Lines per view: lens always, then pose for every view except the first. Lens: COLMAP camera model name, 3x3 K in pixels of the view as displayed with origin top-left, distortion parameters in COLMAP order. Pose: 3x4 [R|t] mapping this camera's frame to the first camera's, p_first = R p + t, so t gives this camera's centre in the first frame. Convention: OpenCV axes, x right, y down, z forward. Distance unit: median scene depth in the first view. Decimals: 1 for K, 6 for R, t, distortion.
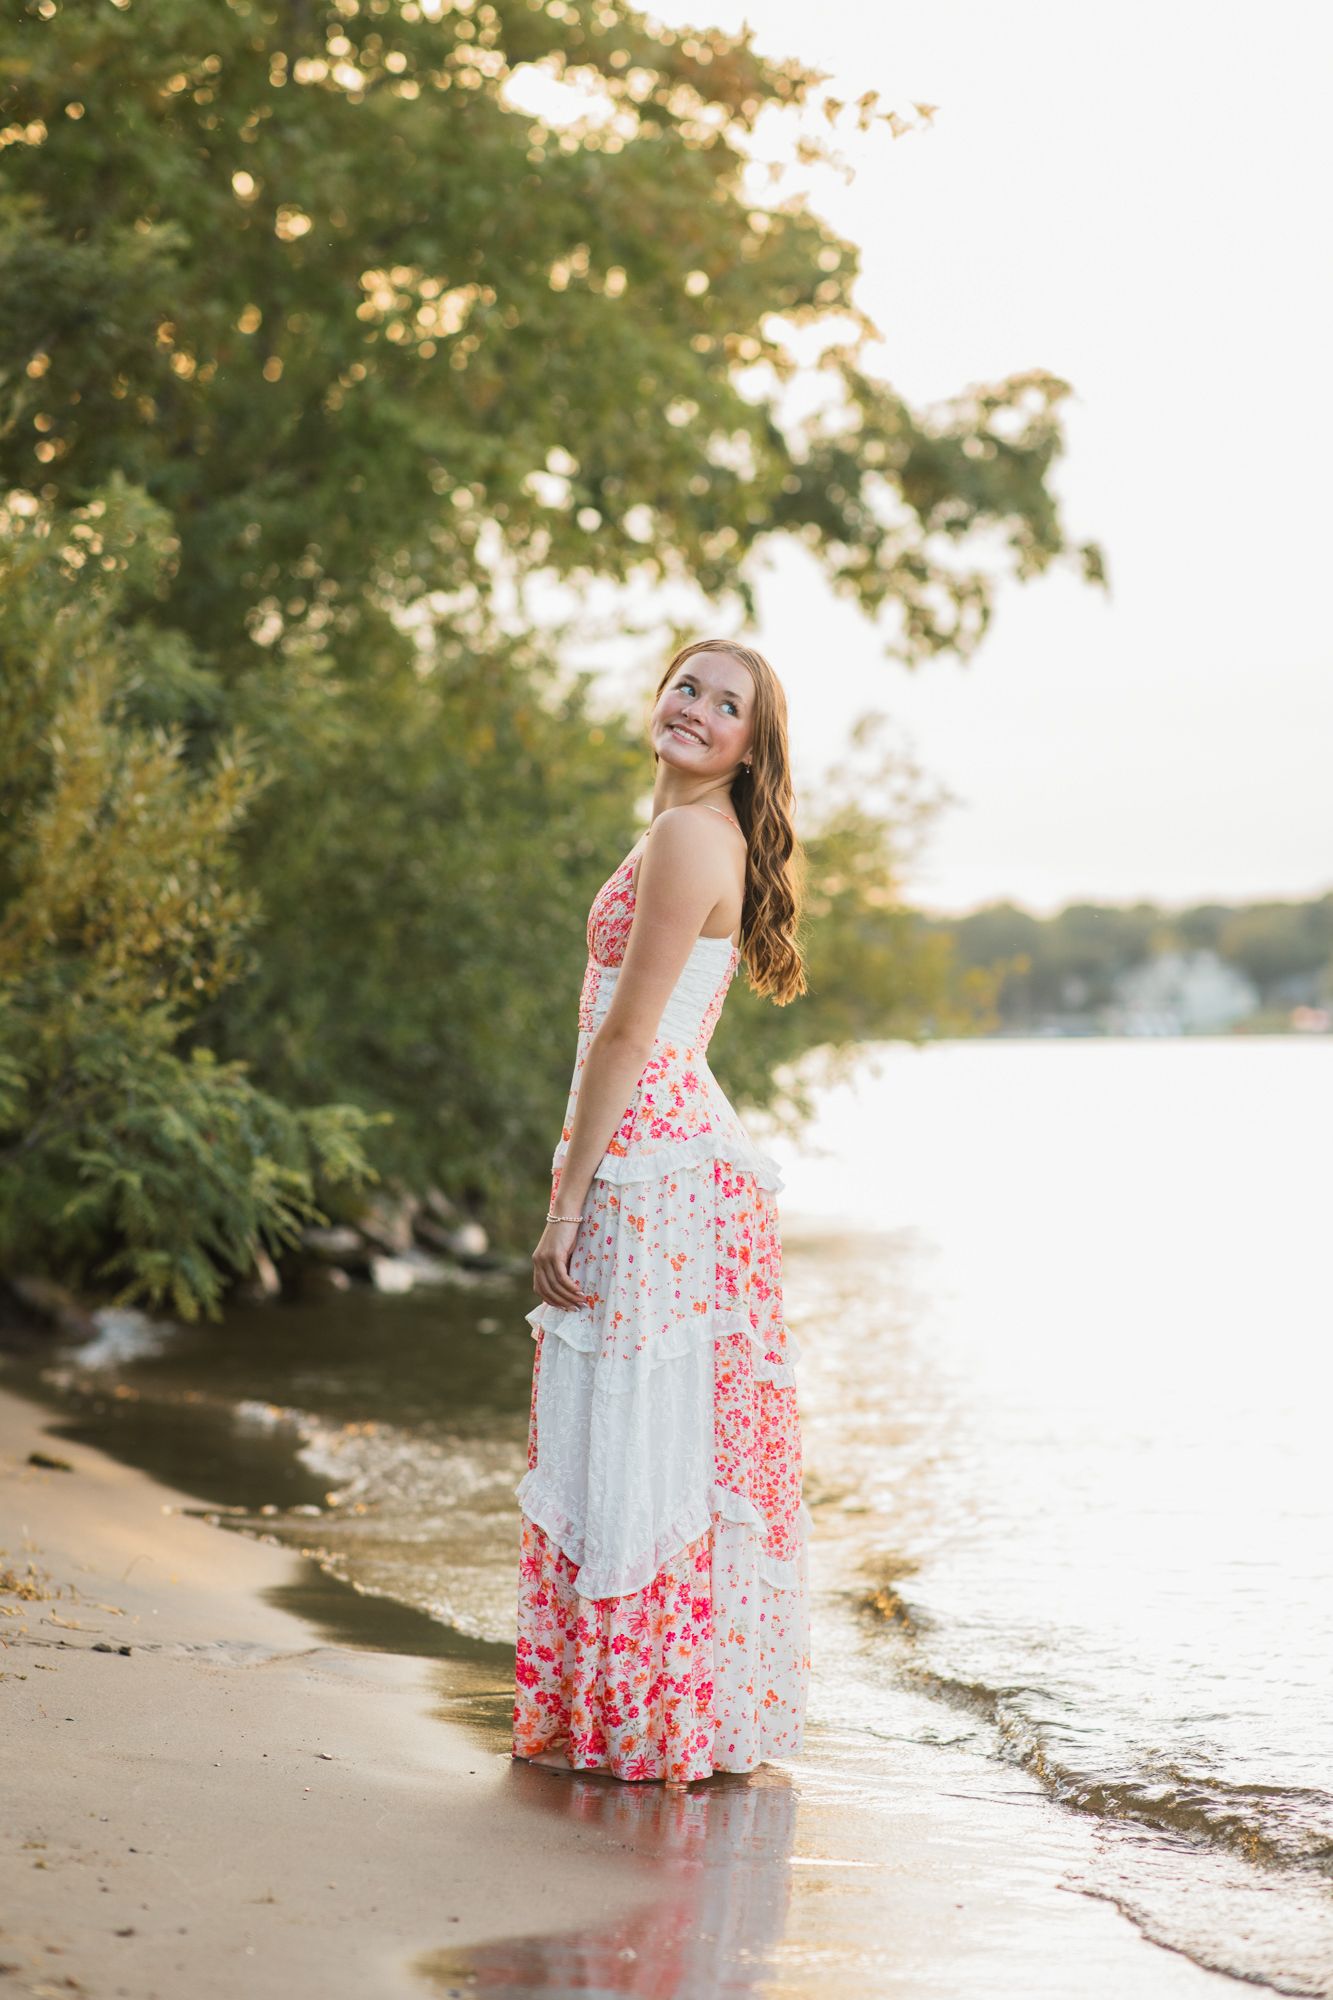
lens RADIAL K [[4815.6, 0, 666.5], [0, 4815.6, 1000.0], [0, 0, 1]] dist [0.004108, -0.277349]
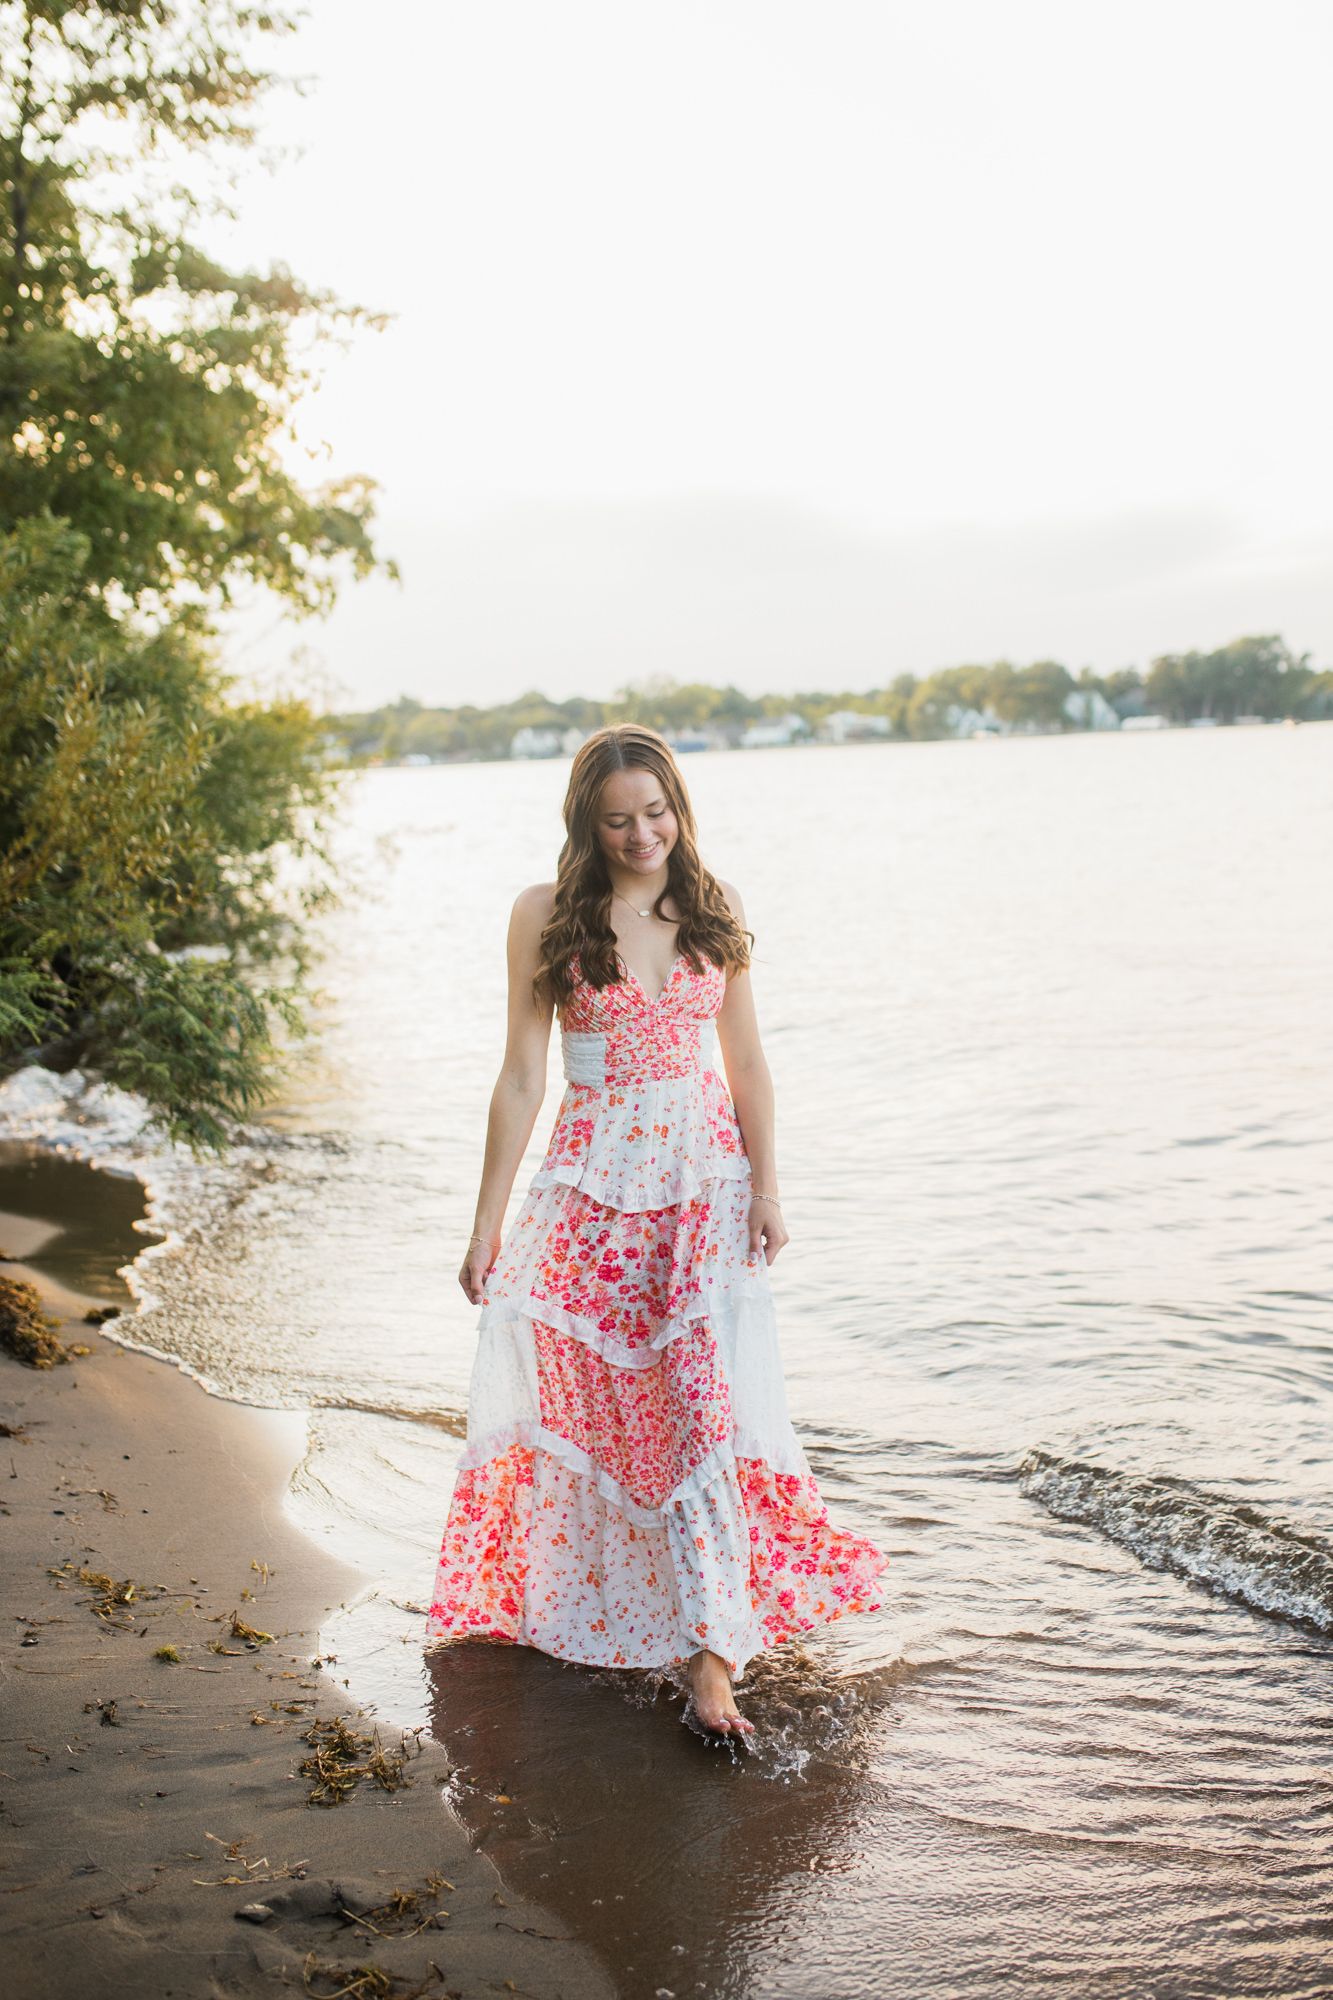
lens RADIAL K [[1939.8, 0, 668.2], [0, 1939.8, 902.8], [0, 0, 1]] dist [-0.036479, 0.020771]
pose [[0.956539, -0.054748, 0.286419, -0.107053], [0.031770, 0.995936, 0.084269, -0.037491], [-0.289869, -0.071507, 0.954391, 0.410105]]
